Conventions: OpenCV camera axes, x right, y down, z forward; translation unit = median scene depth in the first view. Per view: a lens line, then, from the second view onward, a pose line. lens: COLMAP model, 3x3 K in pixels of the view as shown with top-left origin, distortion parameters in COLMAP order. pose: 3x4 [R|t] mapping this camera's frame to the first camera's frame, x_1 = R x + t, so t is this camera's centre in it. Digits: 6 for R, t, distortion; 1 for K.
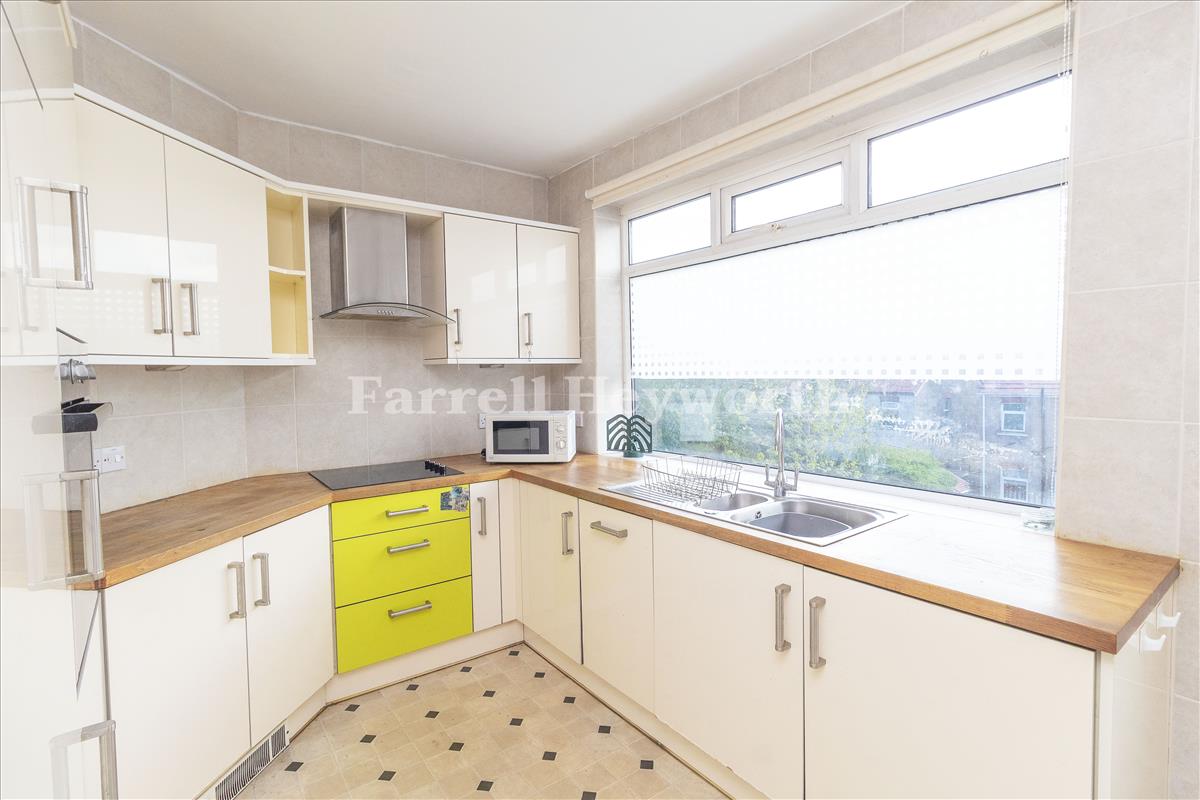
lens RADIAL K [[565.1, 0, 615.2], [0, 565.1, 386.3], [0, 0, 1]] dist [0.001039, 0.000469]
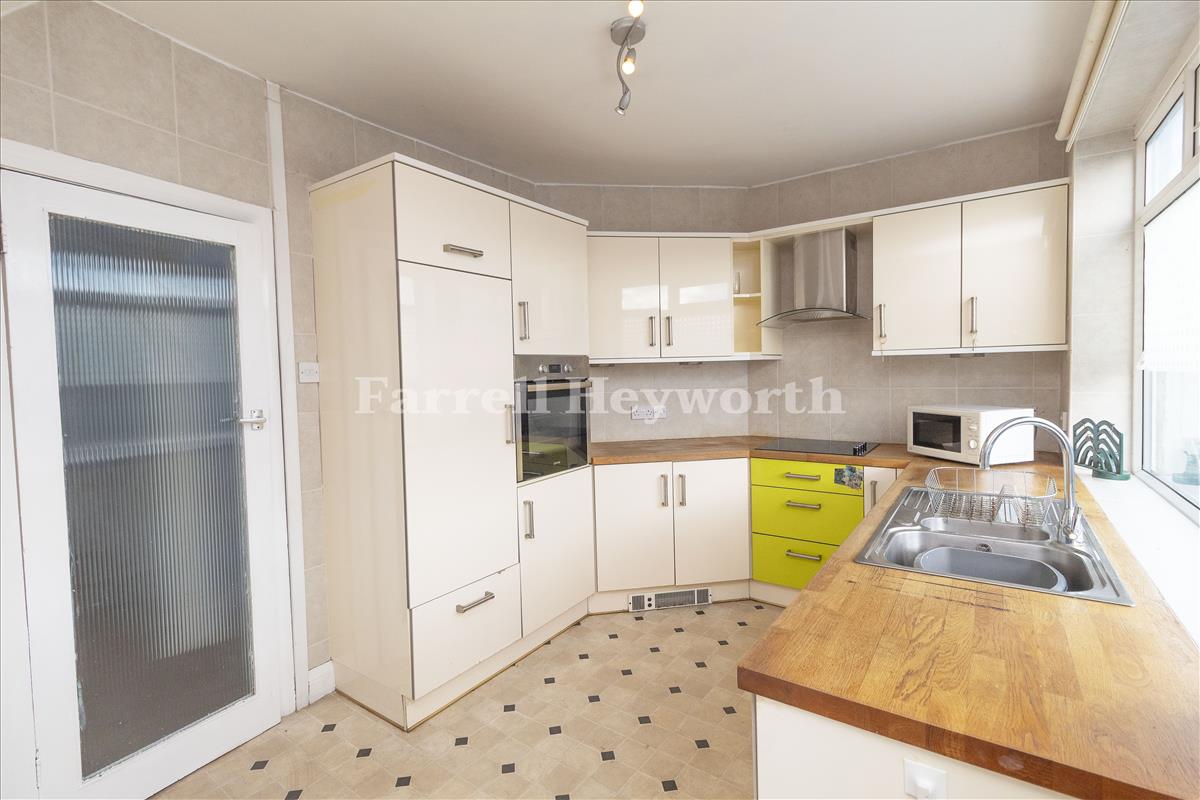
lens RADIAL K [[565.1, 0, 615.2], [0, 565.1, 386.3], [0, 0, 1]] dist [0.001039, 0.000469]
pose [[0.311906, 0.034118, -0.949500, 0.593165], [-0.010391, 0.999418, 0.032499, -0.011744], [0.950056, -0.000271, 0.312079, 0.191277]]
